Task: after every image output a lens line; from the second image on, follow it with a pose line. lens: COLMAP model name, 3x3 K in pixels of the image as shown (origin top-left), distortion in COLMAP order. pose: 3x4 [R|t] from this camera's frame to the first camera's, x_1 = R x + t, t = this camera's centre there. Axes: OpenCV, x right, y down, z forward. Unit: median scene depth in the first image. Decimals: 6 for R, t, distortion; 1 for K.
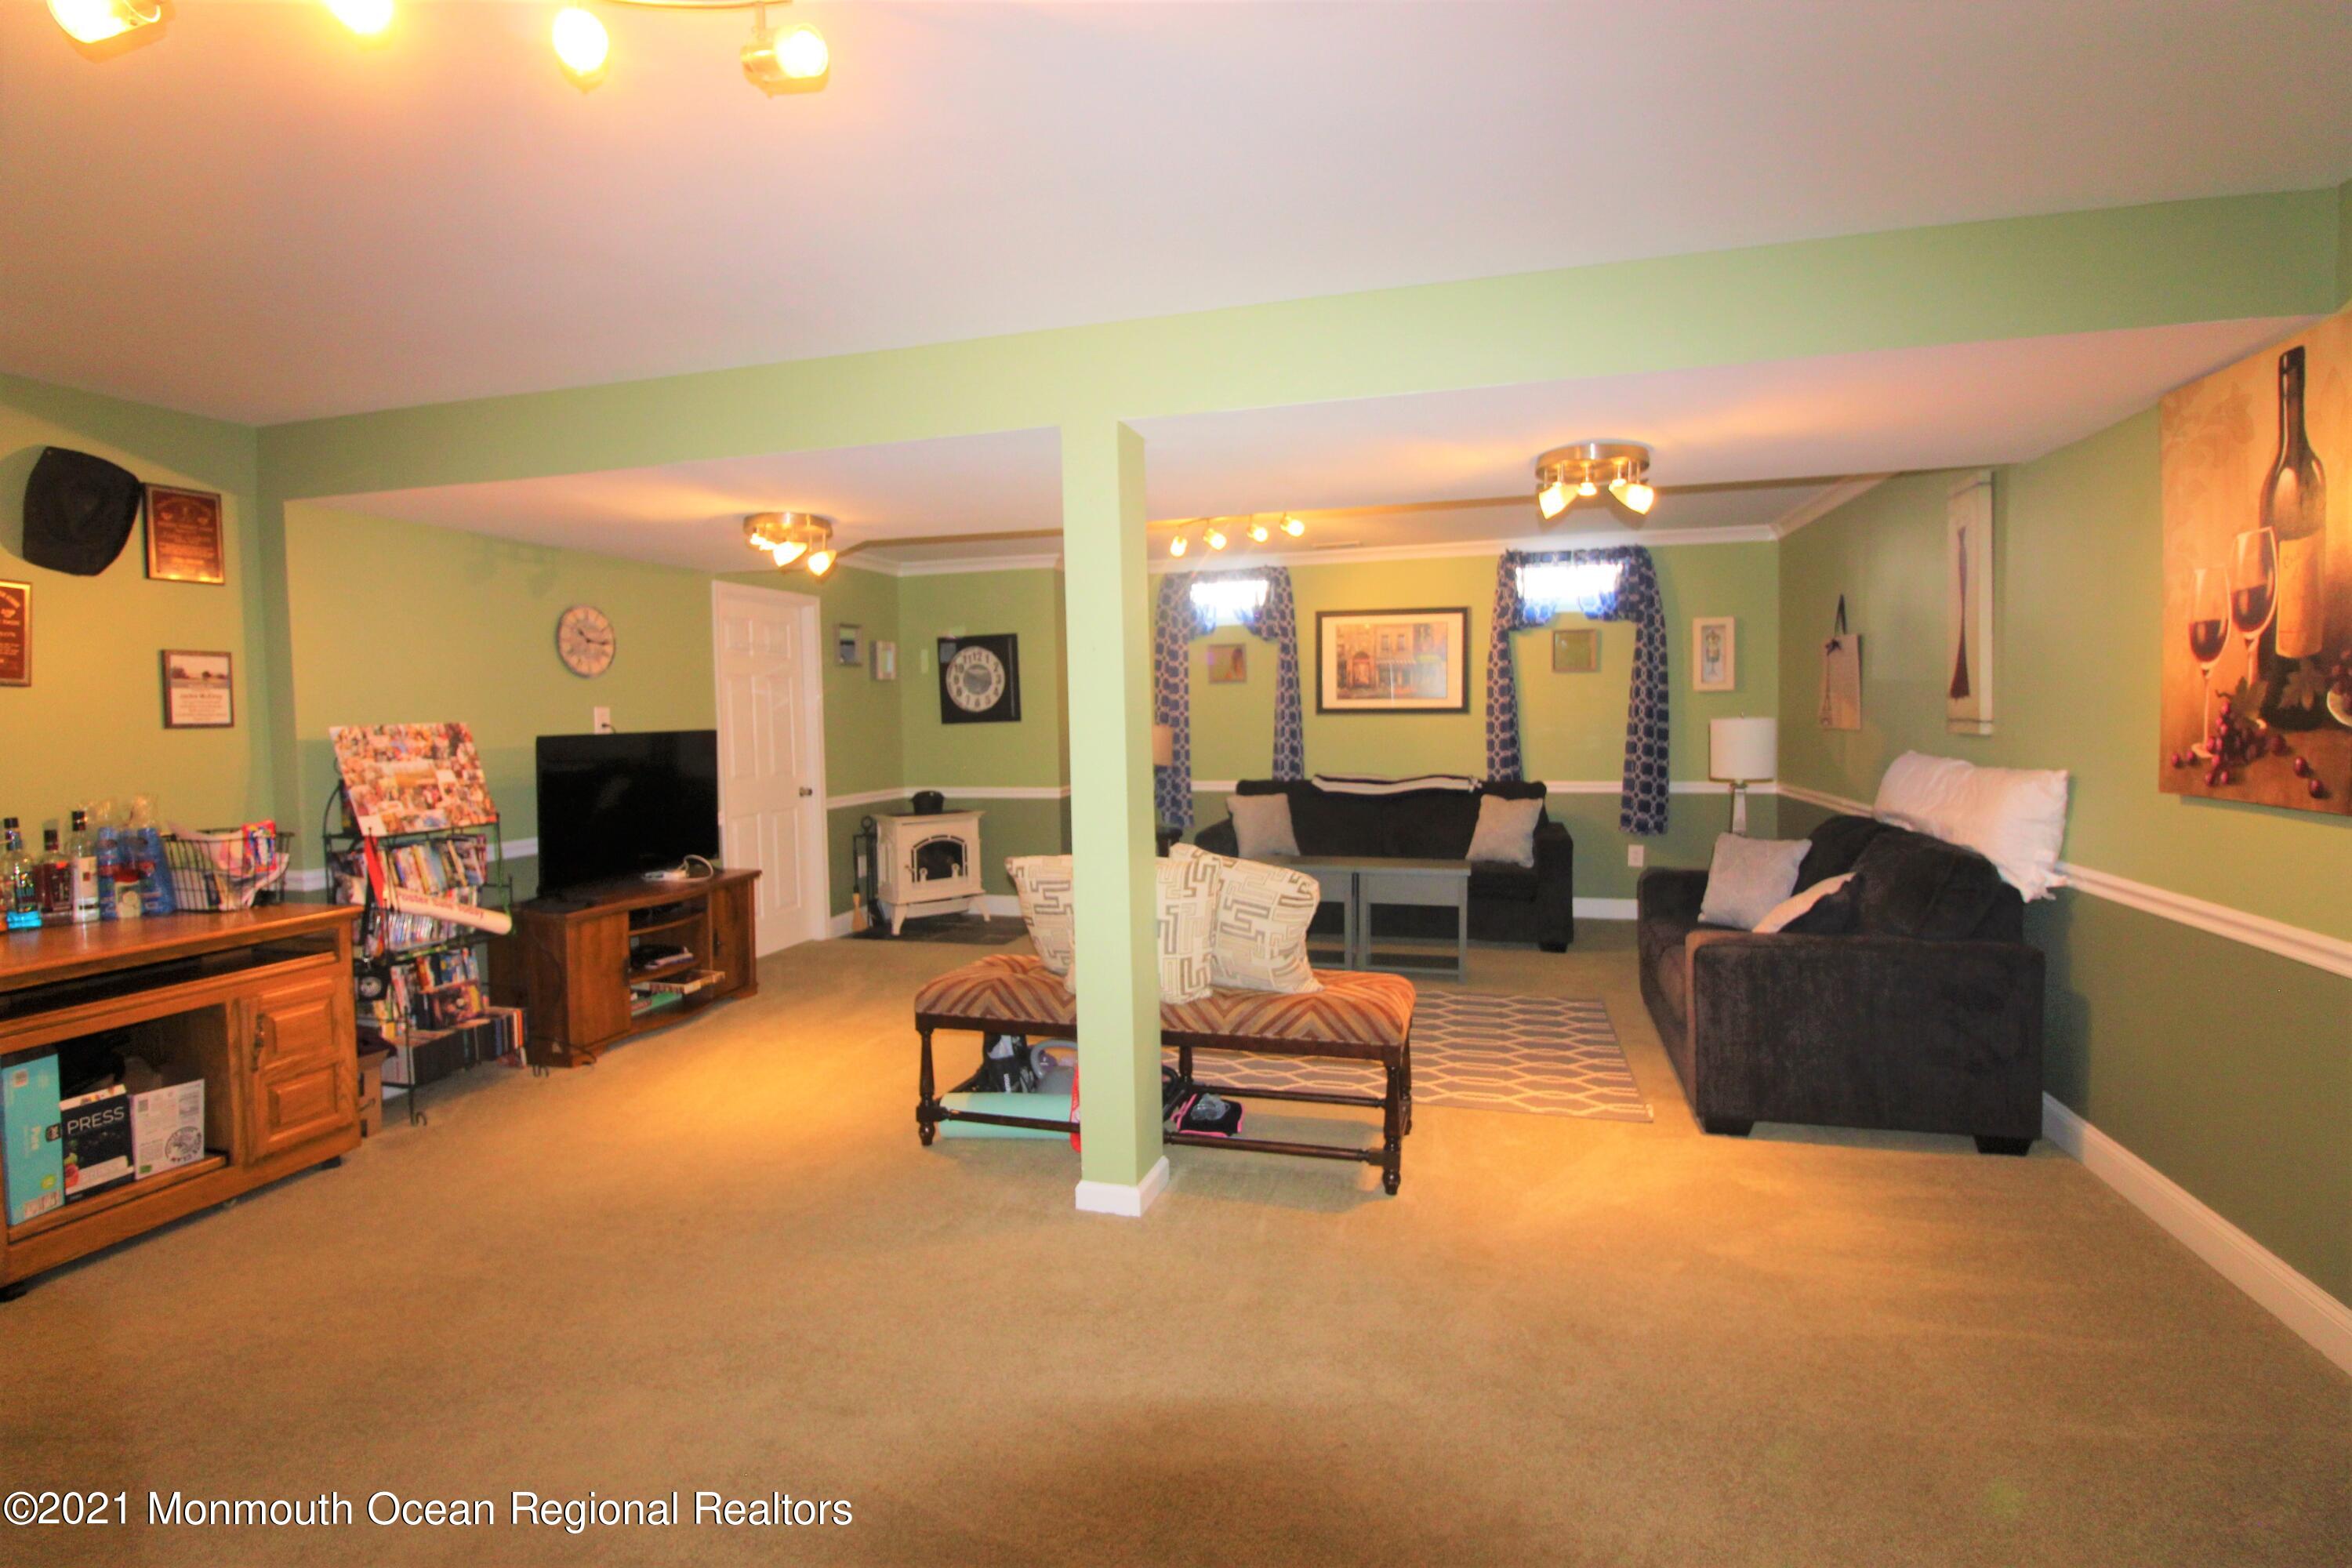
lens RADIAL K [[1089.2, 0, 1189.0], [0, 1089.2, 763.4], [0, 0, 1]] dist [-0.000393, -0.009454]
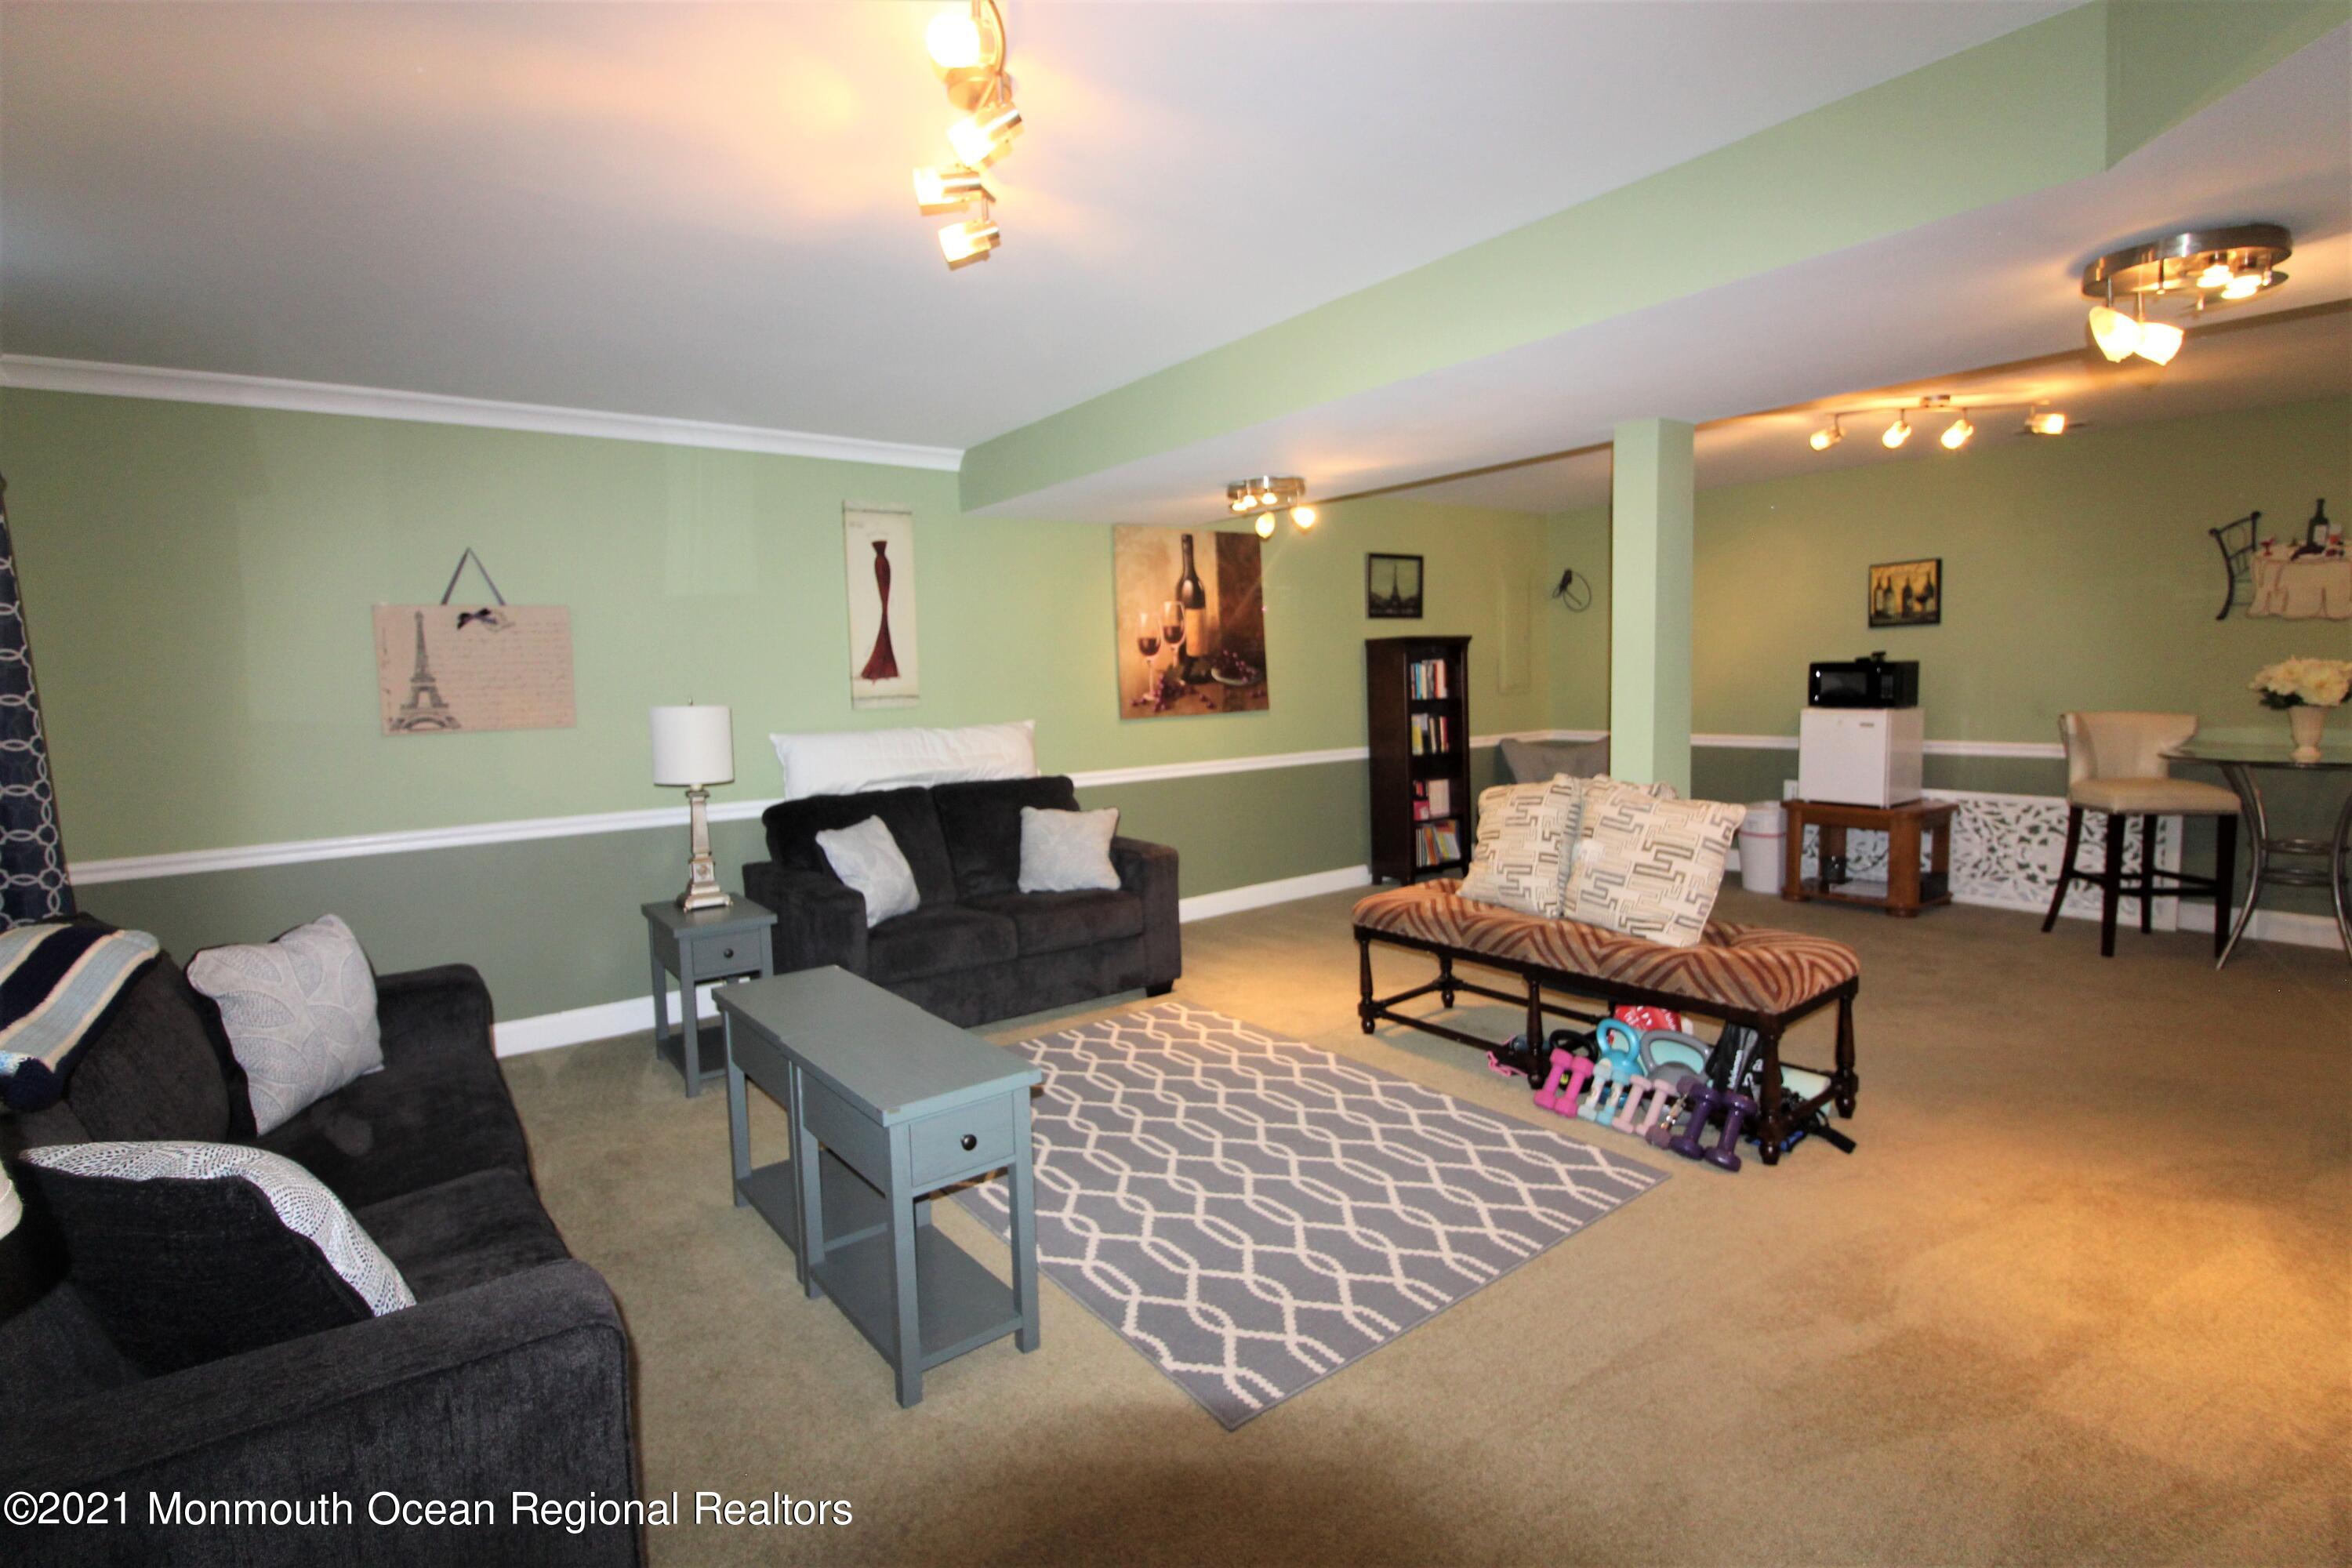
lens RADIAL K [[1089.2, 0, 1189.0], [0, 1089.2, 763.4], [0, 0, 1]] dist [-0.000393, -0.009454]
pose [[-0.791676, -0.007591, 0.610894, -0.509582], [0.075694, 0.991000, 0.110408, -0.121602], [-0.606234, 0.133648, -0.783976, 2.834109]]
